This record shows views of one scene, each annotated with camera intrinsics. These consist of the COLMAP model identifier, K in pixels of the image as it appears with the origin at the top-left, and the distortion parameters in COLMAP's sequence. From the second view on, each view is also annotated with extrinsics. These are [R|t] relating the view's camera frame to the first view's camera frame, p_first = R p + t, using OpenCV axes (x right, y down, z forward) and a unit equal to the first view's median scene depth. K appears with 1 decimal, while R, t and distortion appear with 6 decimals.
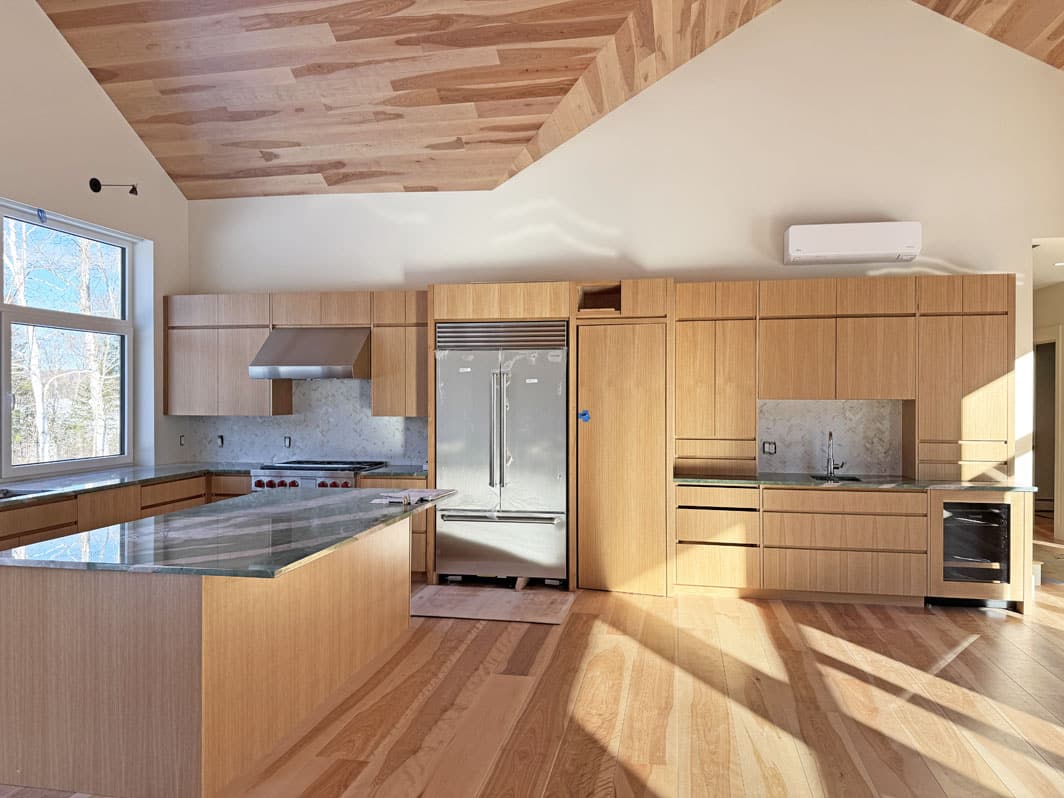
lens RADIAL K [[748.4, 0, 532.0], [0, 748.4, 399.0], [0, 0, 1]] dist [0.078278, -0.102834]
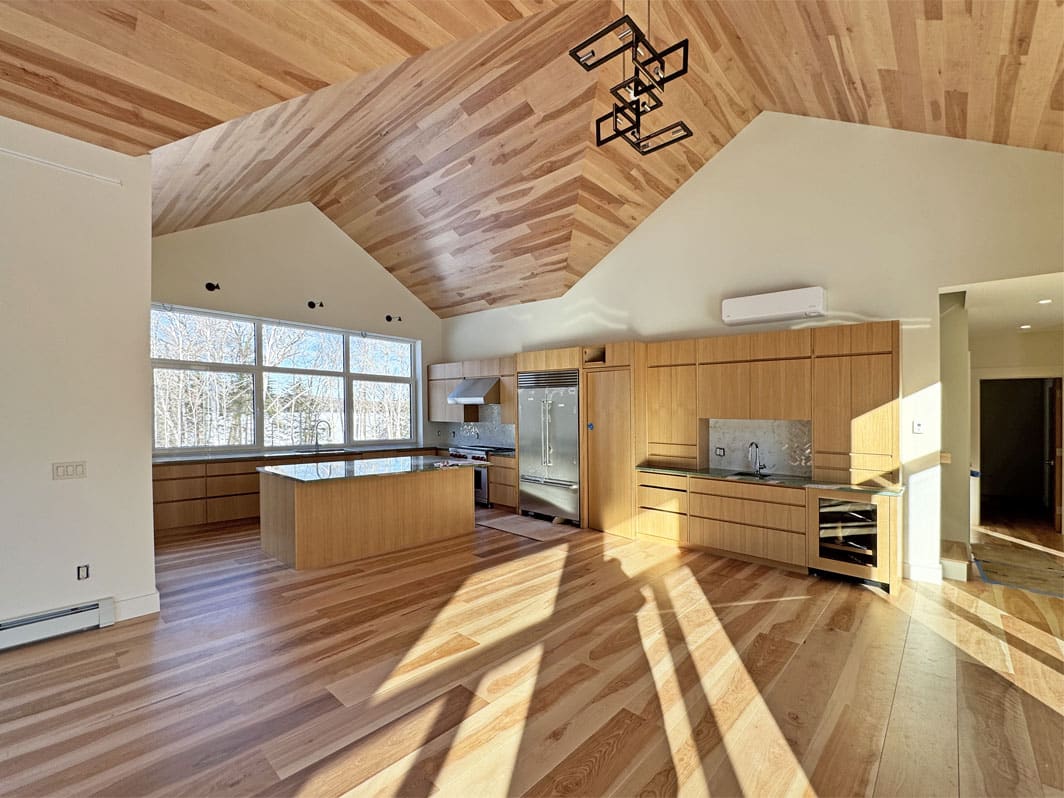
lens RADIAL K [[462.0, 0, 531.1], [0, 462.0, 421.7], [0, 0, 1]] dist [-0.001502, -0.000206]
pose [[0.851815, 0.022219, -0.523371, 0.508159], [-0.018953, 0.999753, 0.011596, 0.003051], [0.523500, 0.000042, 0.852026, 0.046205]]
